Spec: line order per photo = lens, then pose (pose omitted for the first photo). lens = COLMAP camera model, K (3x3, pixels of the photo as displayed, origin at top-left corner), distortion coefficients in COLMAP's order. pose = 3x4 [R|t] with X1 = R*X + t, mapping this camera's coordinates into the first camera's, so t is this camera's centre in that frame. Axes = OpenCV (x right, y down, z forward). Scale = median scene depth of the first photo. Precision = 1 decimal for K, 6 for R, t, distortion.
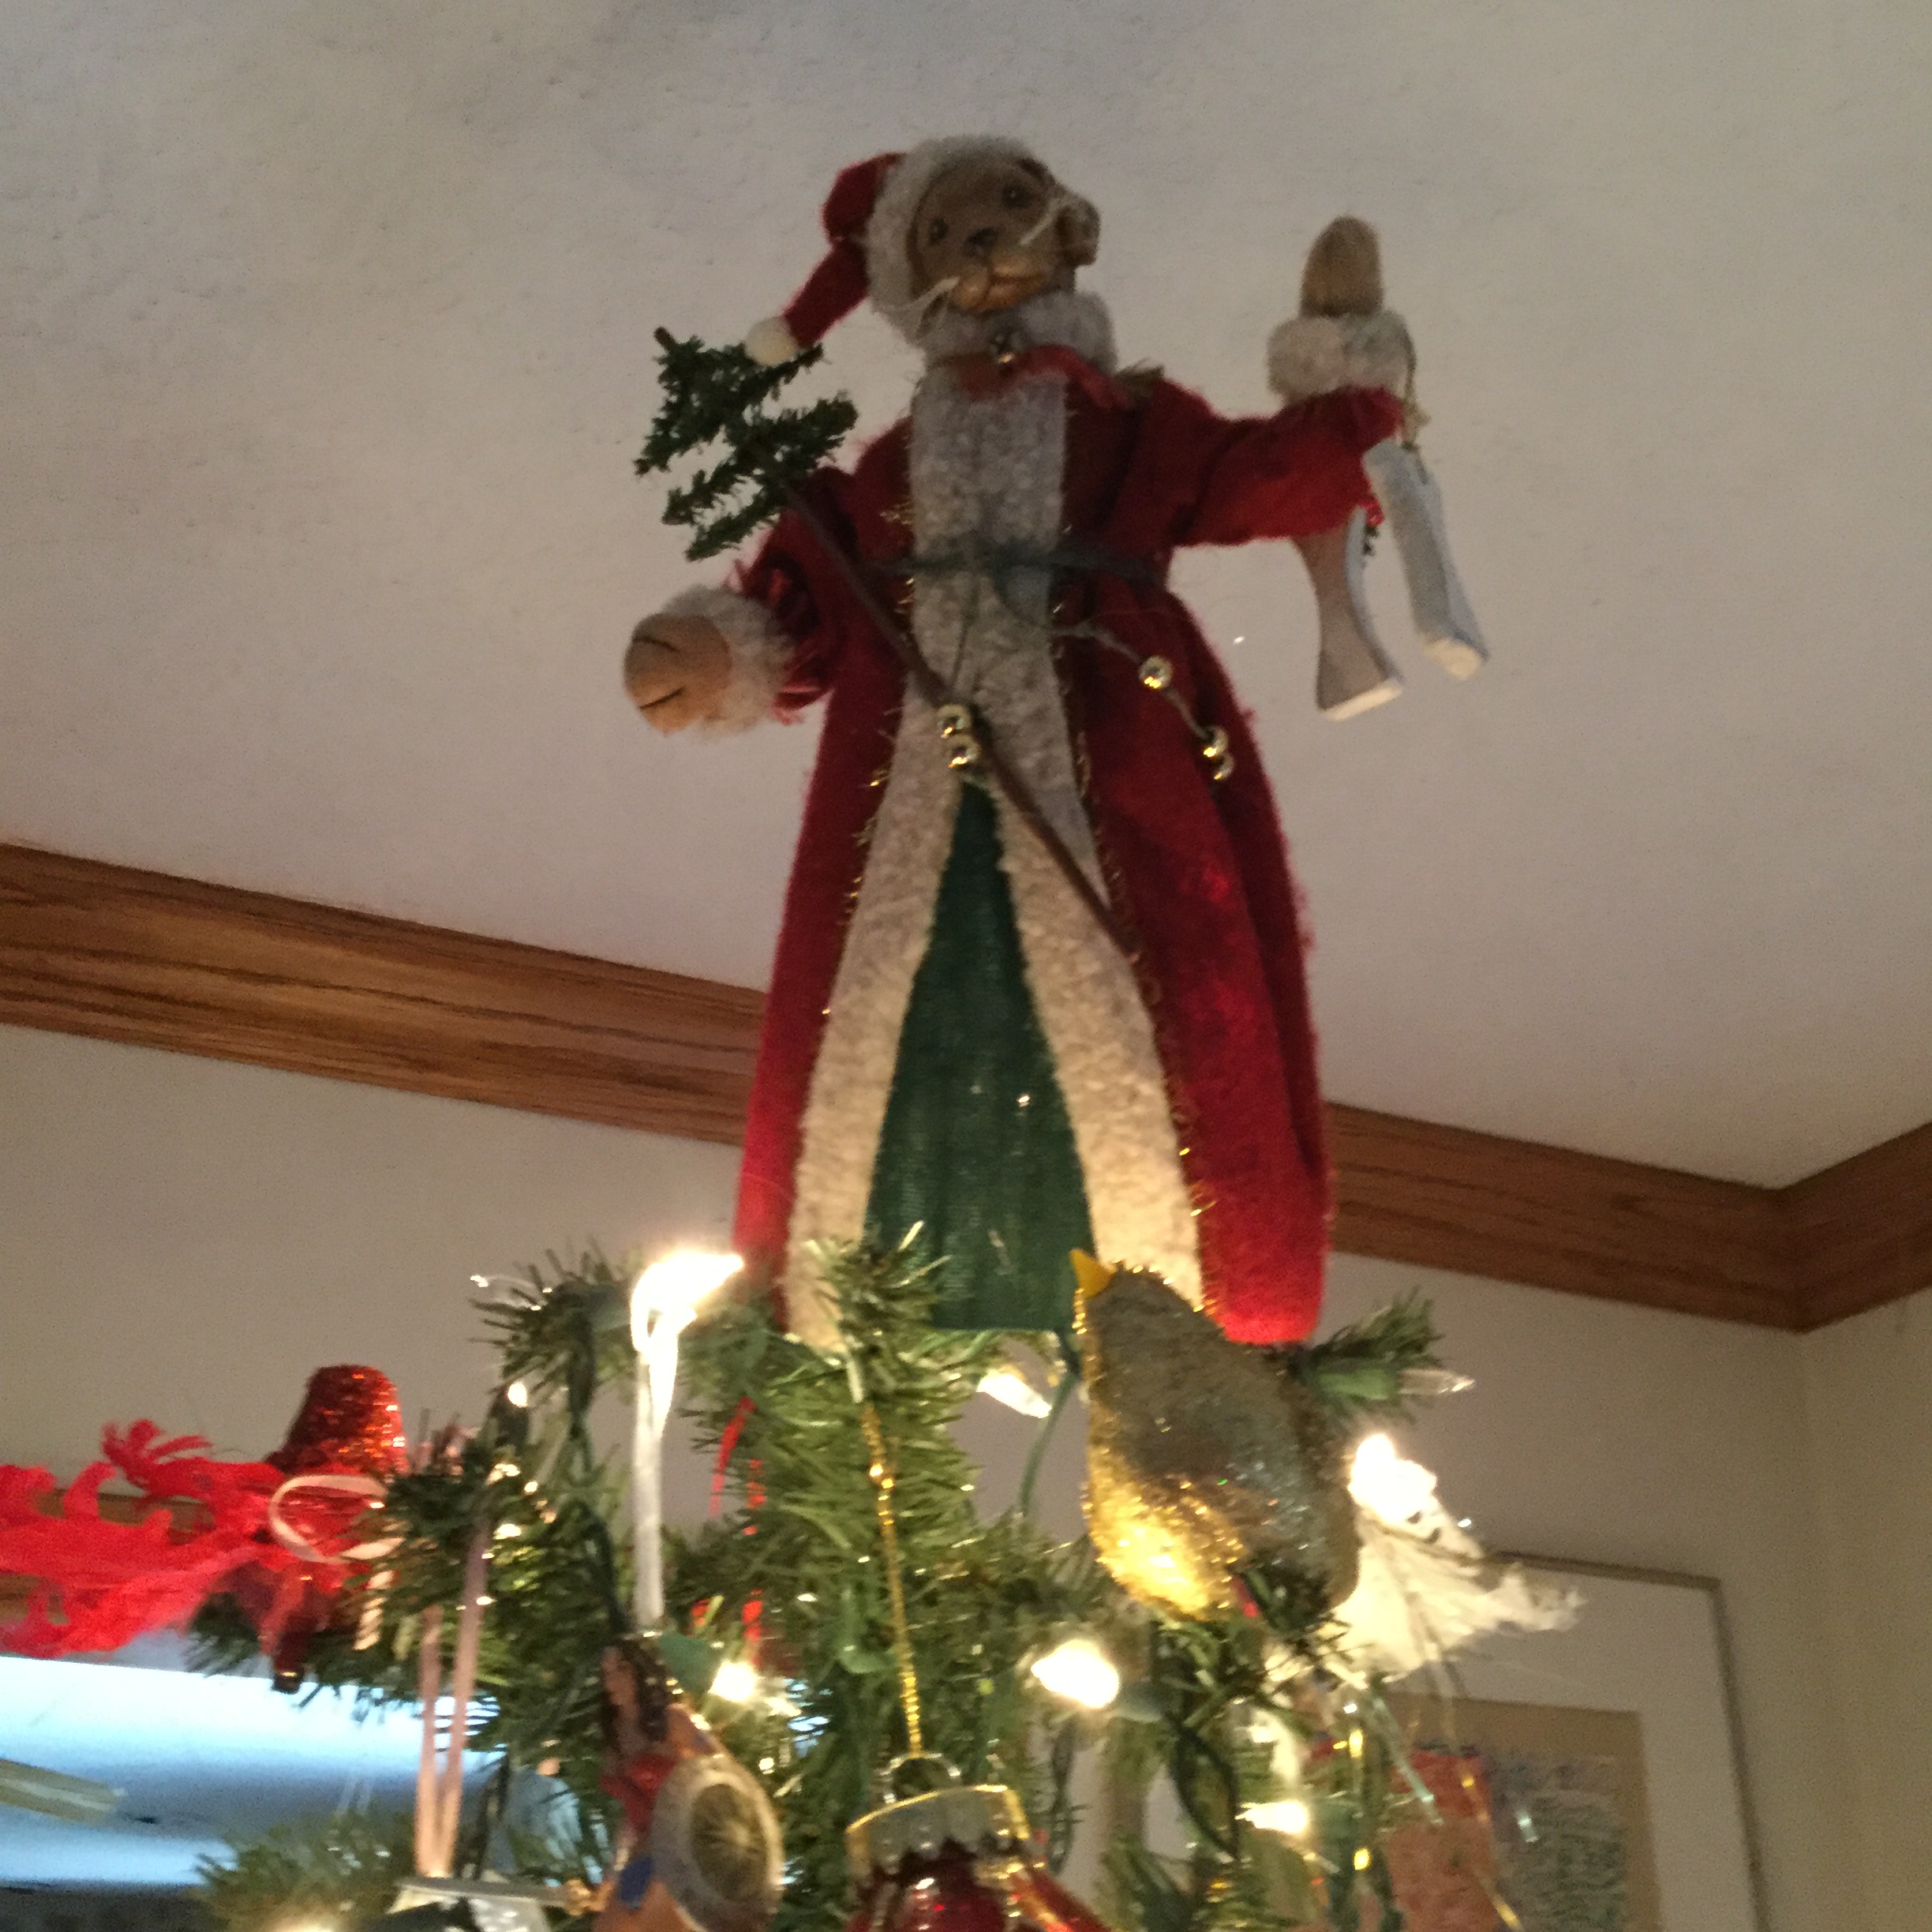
lens RADIAL K [[2366.8, 0, 938.2], [0, 2366.8, 966.6], [0, 0, 1]] dist [0.073911, -0.001377]
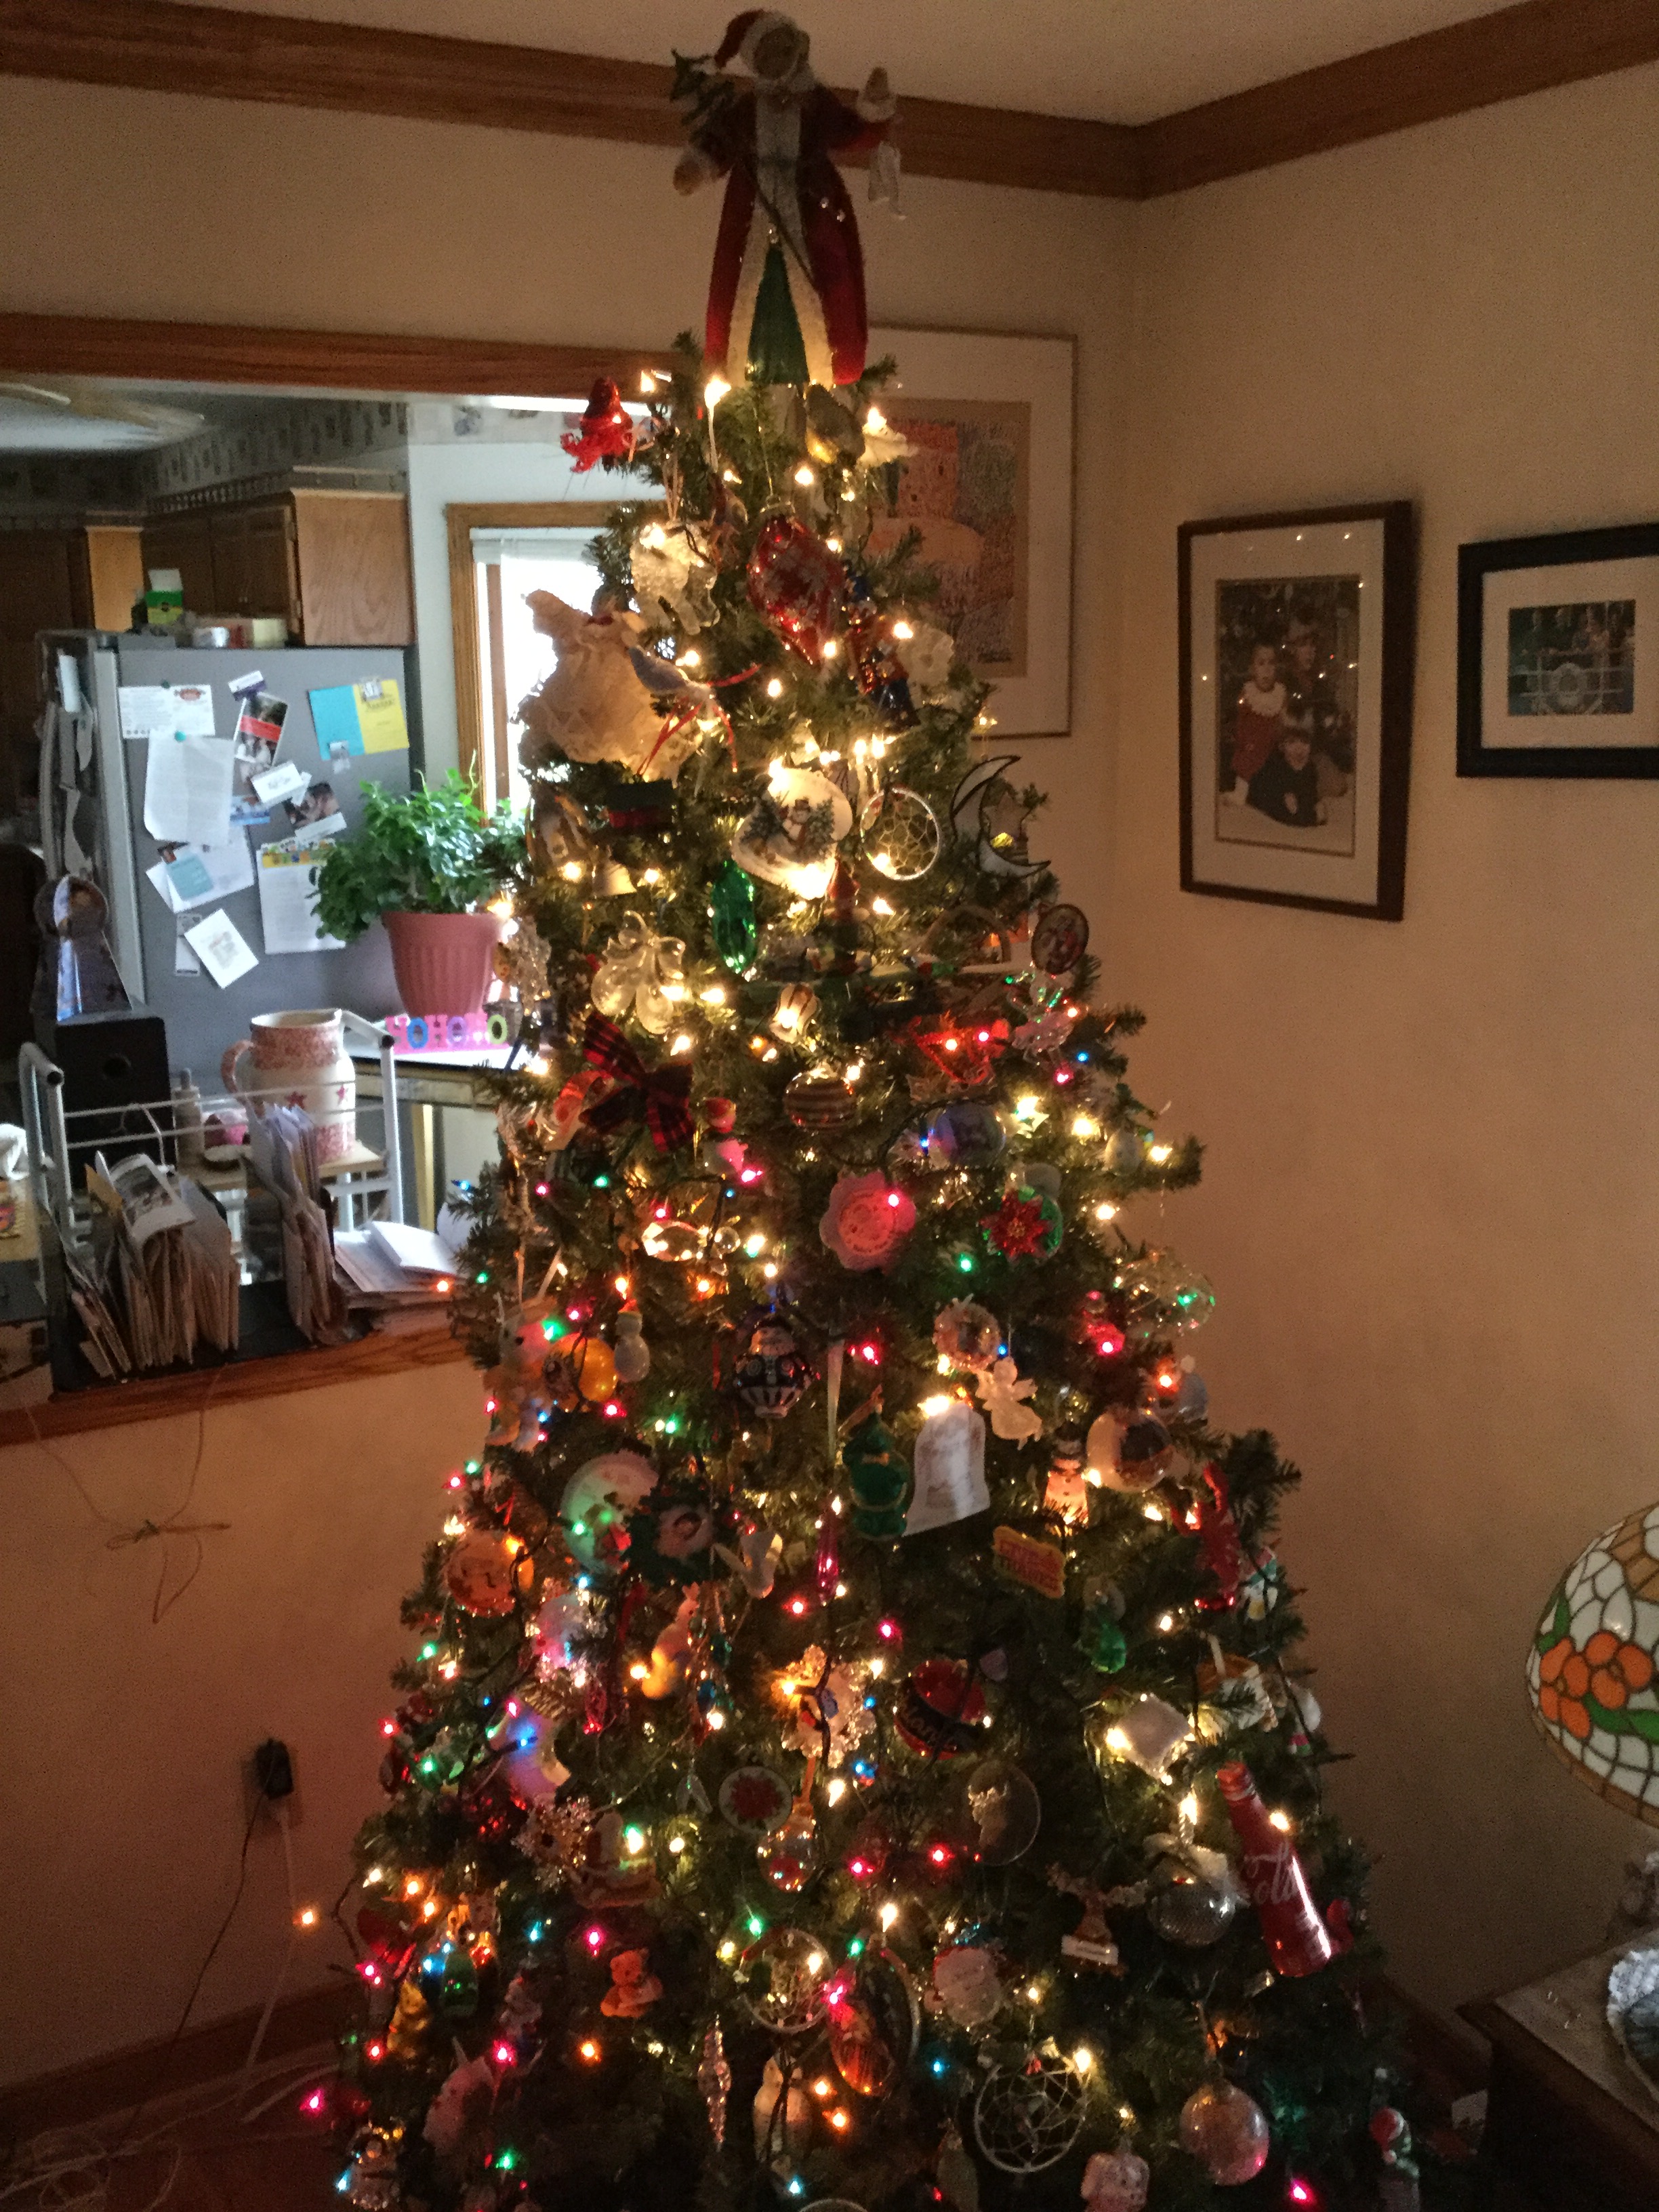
lens RADIAL K [[2021.0, 0, 829.5], [0, 2021.0, 1106.0], [0, 0, 1]] dist [0.004895, 0.004352]
pose [[0.994343, -0.047041, 0.095236, -0.274144], [-0.023615, 0.776248, 0.629985, -1.039387], [-0.103562, -0.628670, 0.770746, -2.382860]]
